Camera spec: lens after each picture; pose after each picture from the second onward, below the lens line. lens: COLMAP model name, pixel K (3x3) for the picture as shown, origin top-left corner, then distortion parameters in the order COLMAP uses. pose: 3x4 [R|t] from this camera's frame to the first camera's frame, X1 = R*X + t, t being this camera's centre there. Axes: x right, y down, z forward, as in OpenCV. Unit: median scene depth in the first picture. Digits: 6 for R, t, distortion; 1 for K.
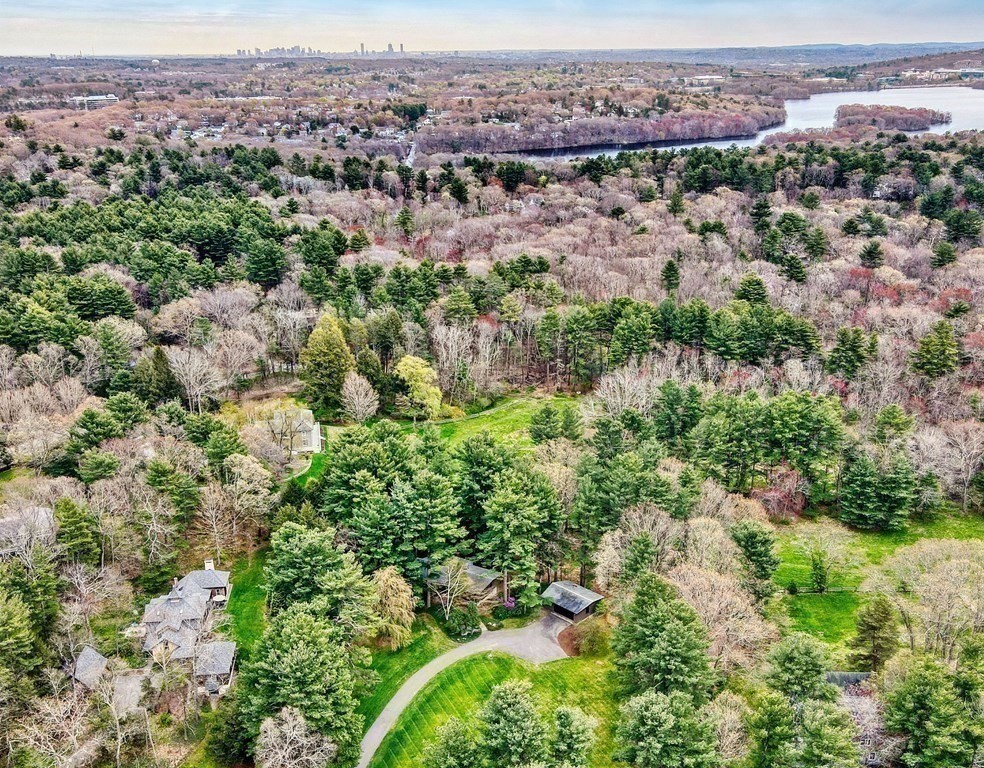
lens RADIAL K [[1217.3, 0, 492.0], [0, 1217.3, 384.0], [0, 0, 1]] dist [-0.000144, 0.003045]
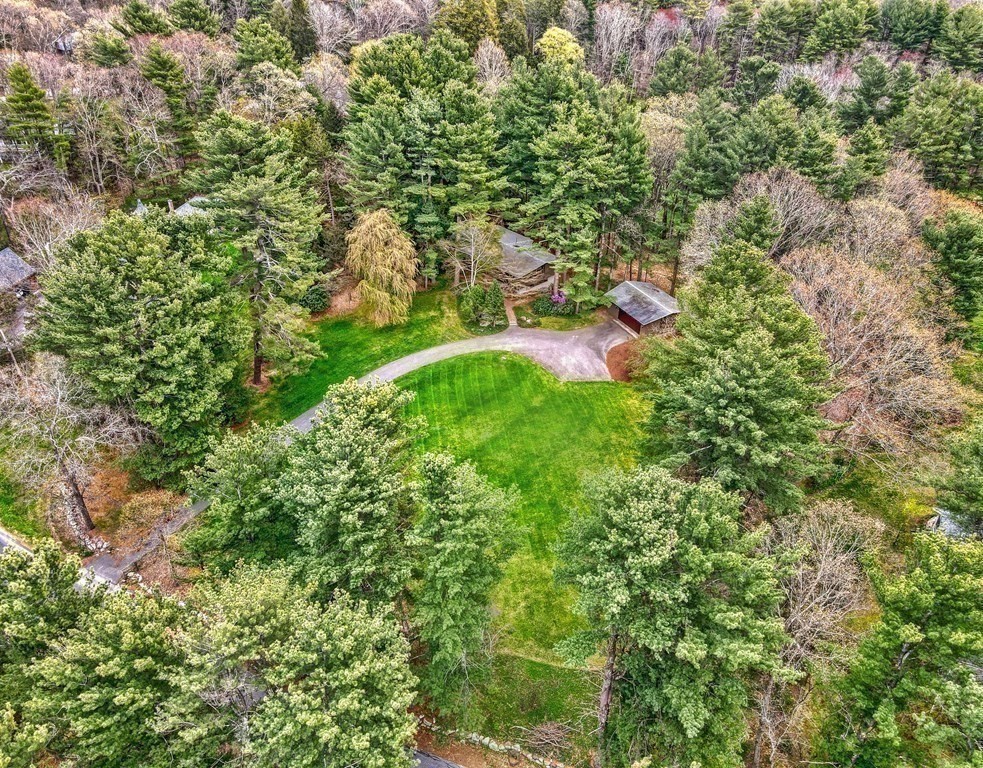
lens RADIAL K [[745.3, 0, 491.5], [0, 745.3, 384.0], [0, 0, 1]] dist [0.007459, 0.003733]
pose [[0.940977, 0.194427, -0.277058, 0.114066], [-0.127599, 0.961931, 0.241675, 0.131351], [0.313499, -0.192058, 0.929963, 0.579141]]
